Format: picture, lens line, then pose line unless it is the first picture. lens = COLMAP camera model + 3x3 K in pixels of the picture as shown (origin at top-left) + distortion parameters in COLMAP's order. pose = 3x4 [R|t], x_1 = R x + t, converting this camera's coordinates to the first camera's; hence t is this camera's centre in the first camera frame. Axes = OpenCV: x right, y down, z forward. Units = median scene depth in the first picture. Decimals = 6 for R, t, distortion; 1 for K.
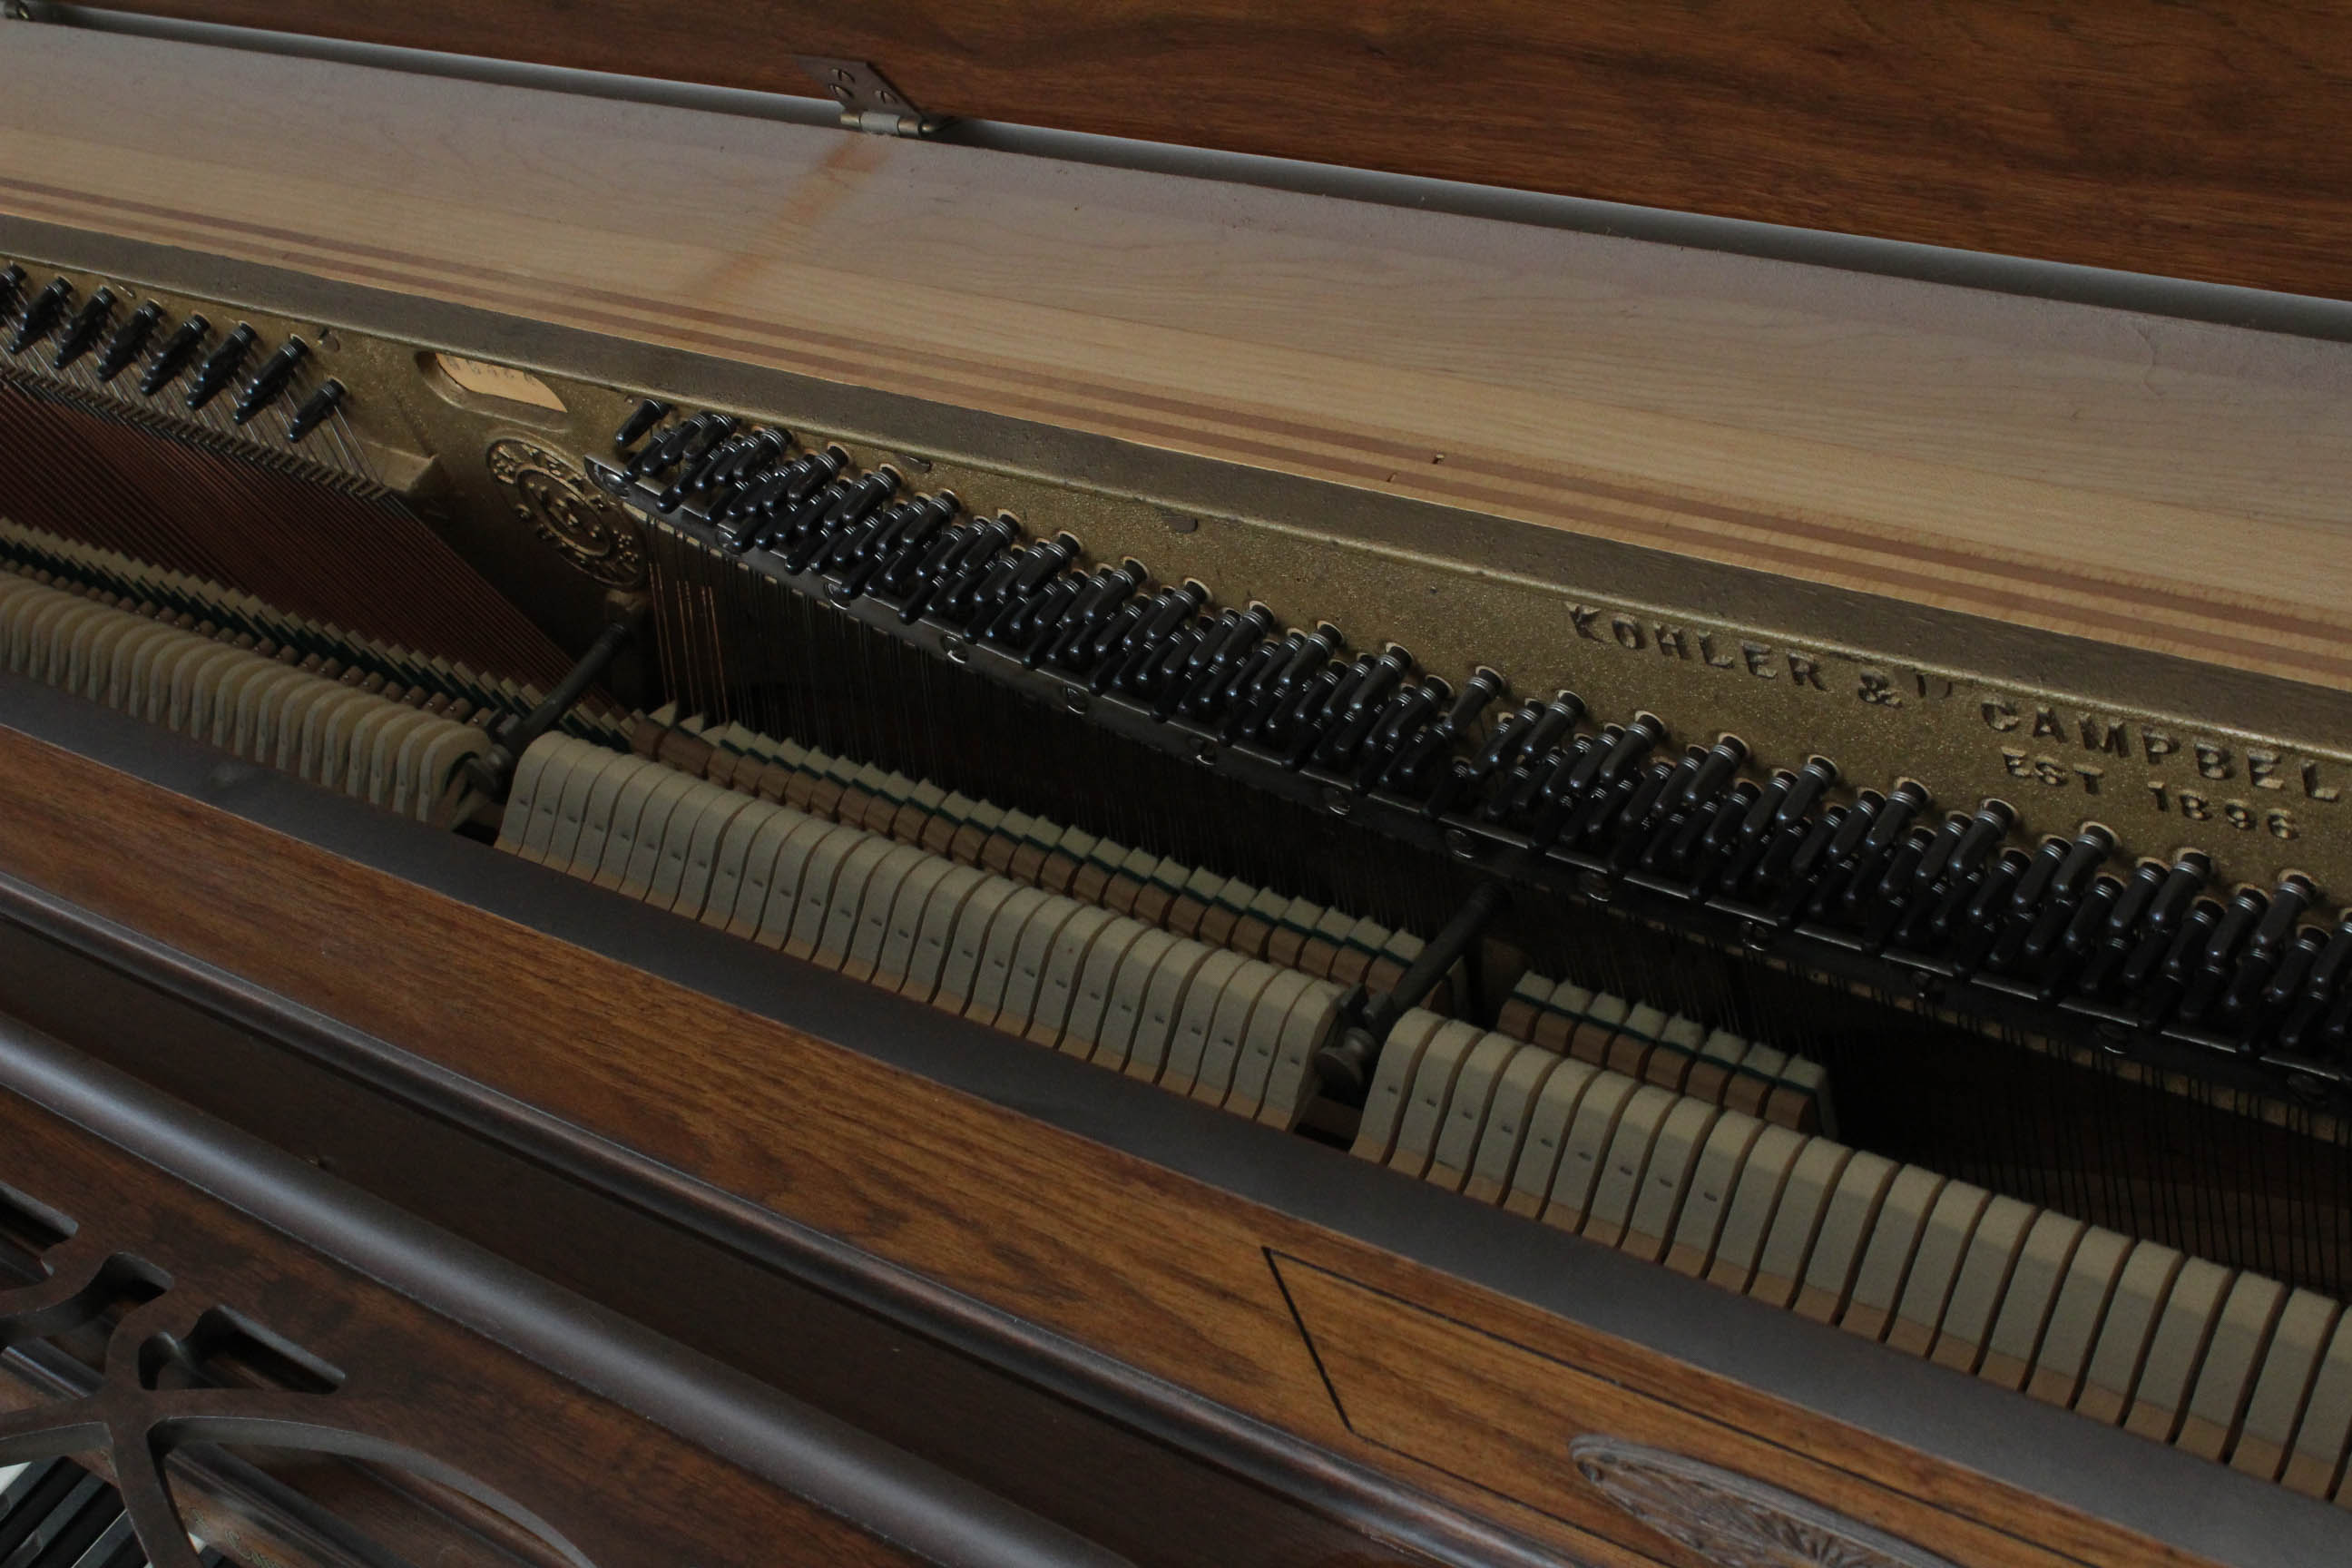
lens RADIAL K [[2947.3, 0, 1166.6], [0, 2947.3, 886.4], [0, 0, 1]] dist [-0.073880, 0.056413]
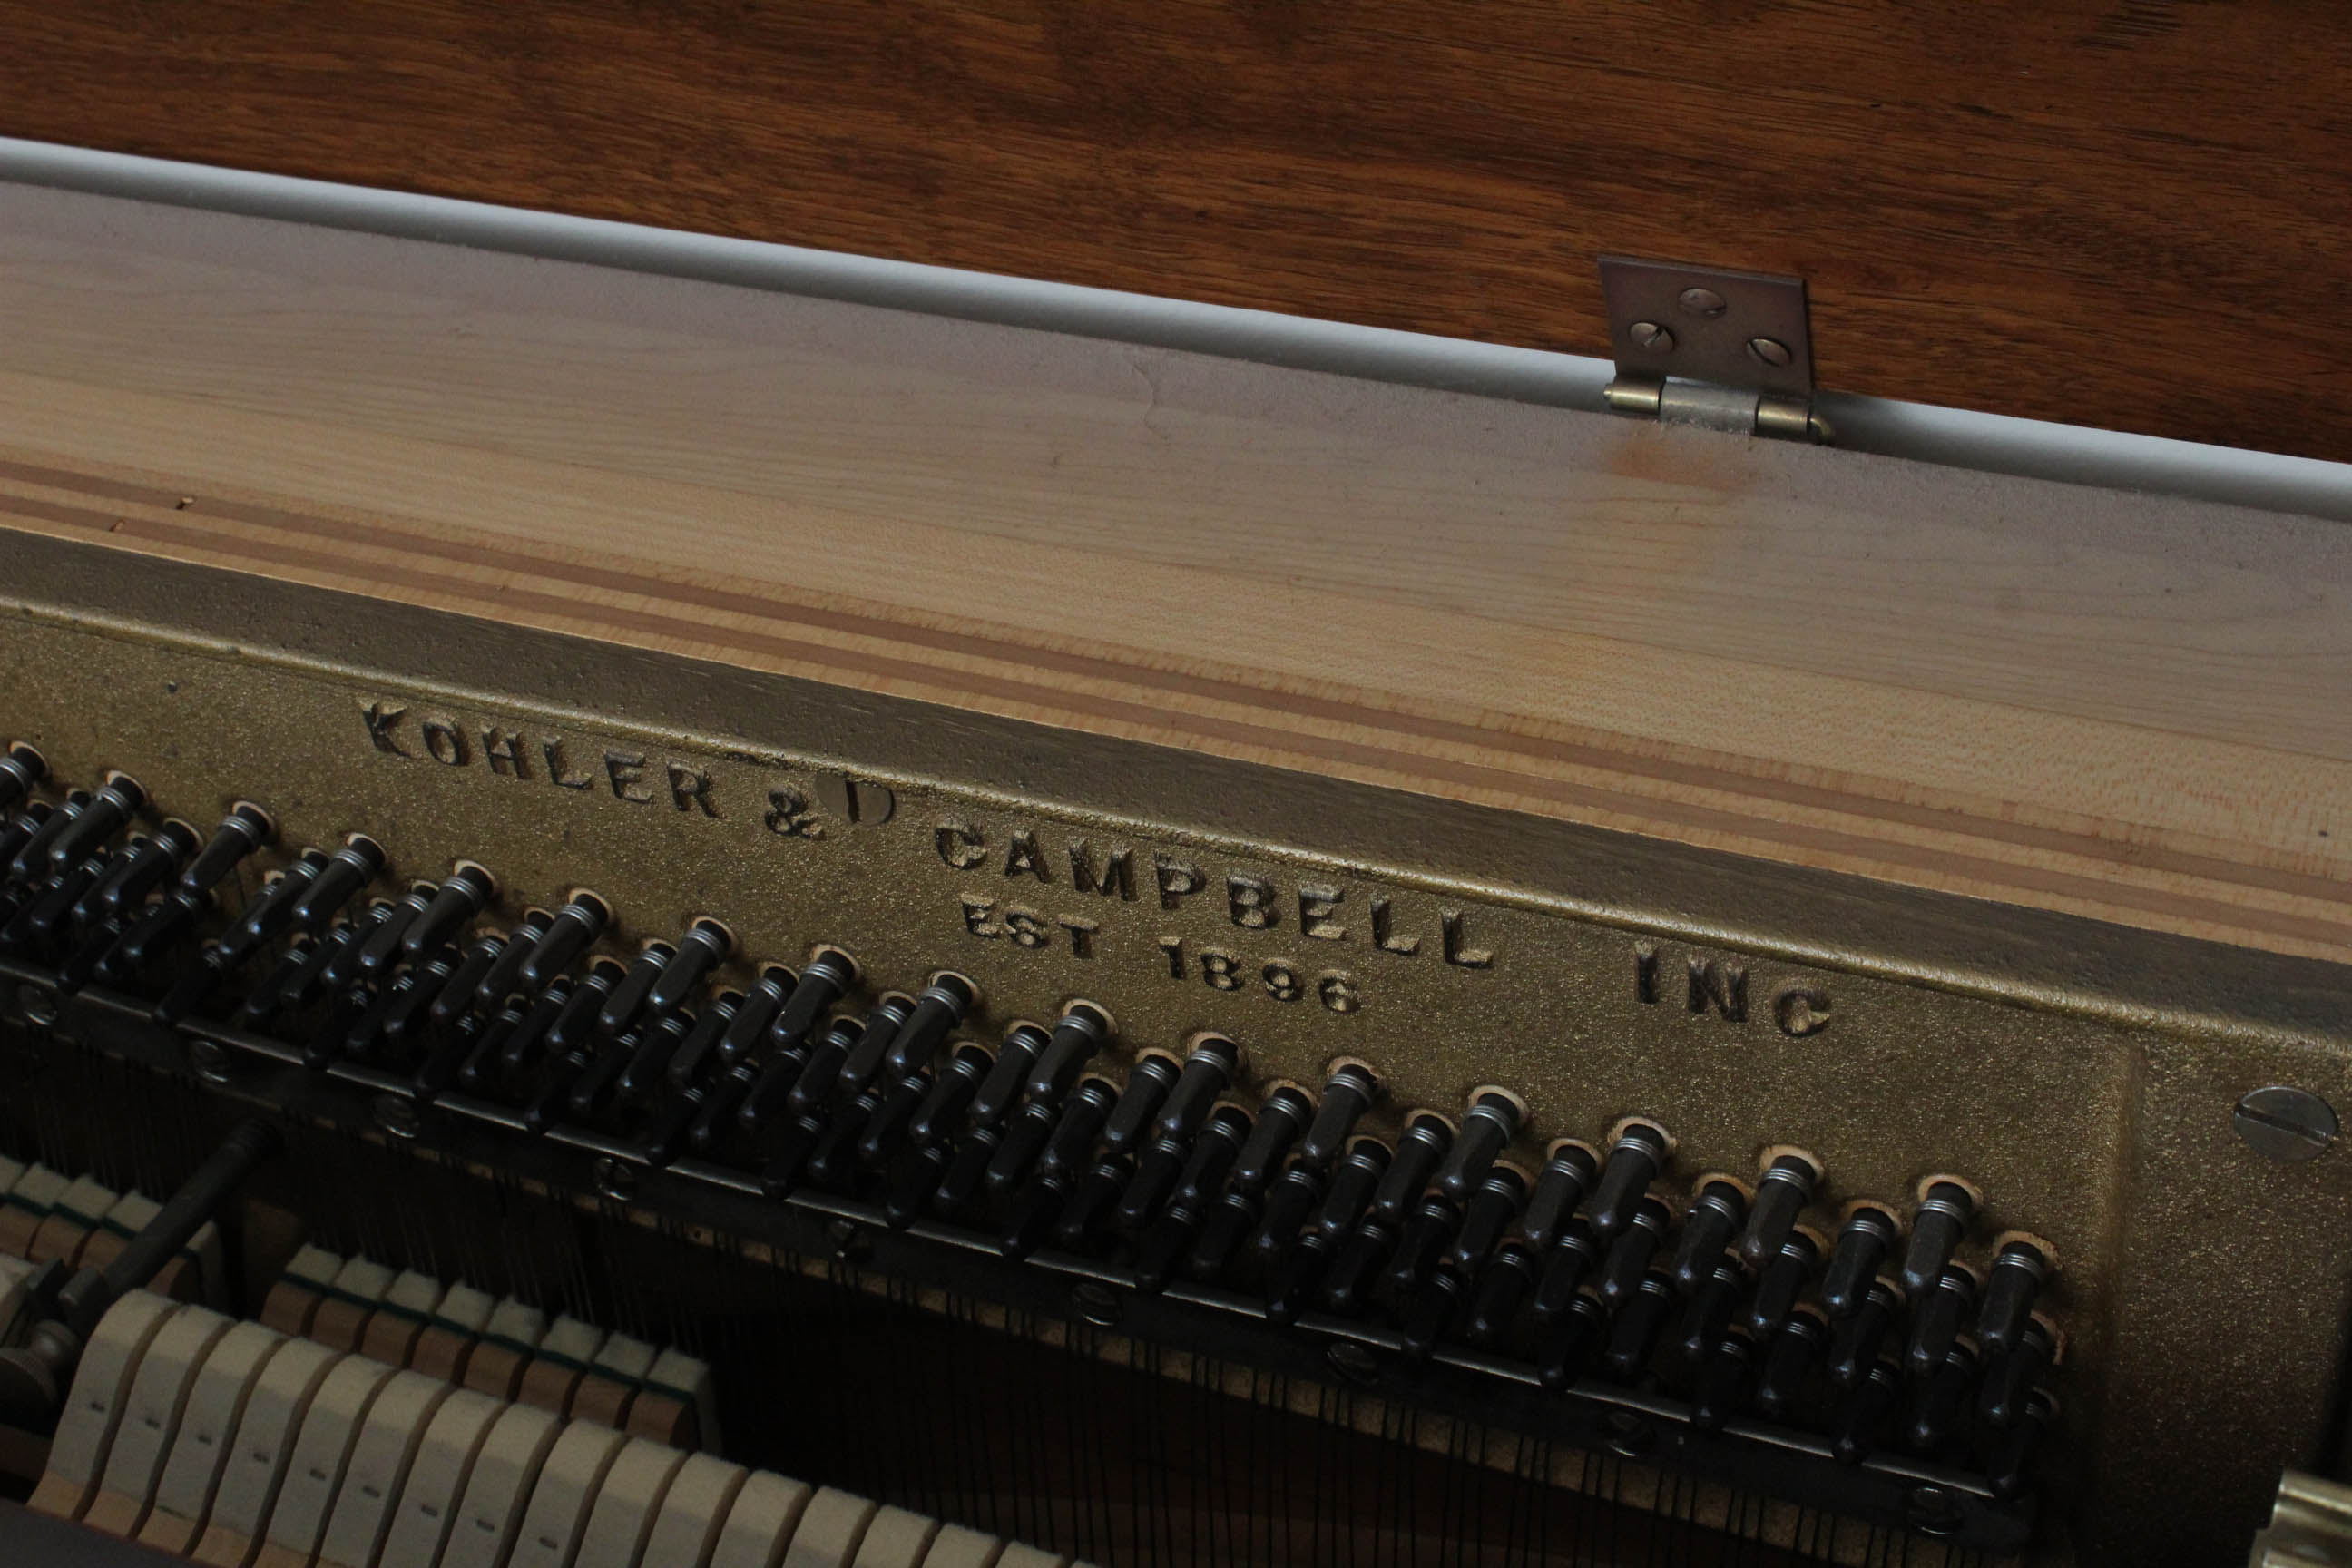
lens RADIAL K [[2947.3, 0, 1166.6], [0, 2947.3, 886.4], [0, 0, 1]] dist [-0.073880, 0.056413]
pose [[0.927448, 0.039138, 0.371898, 0.055741], [0.006959, 0.992529, -0.121807, 0.036426], [-0.373887, 0.115558, 0.920247, 0.282995]]
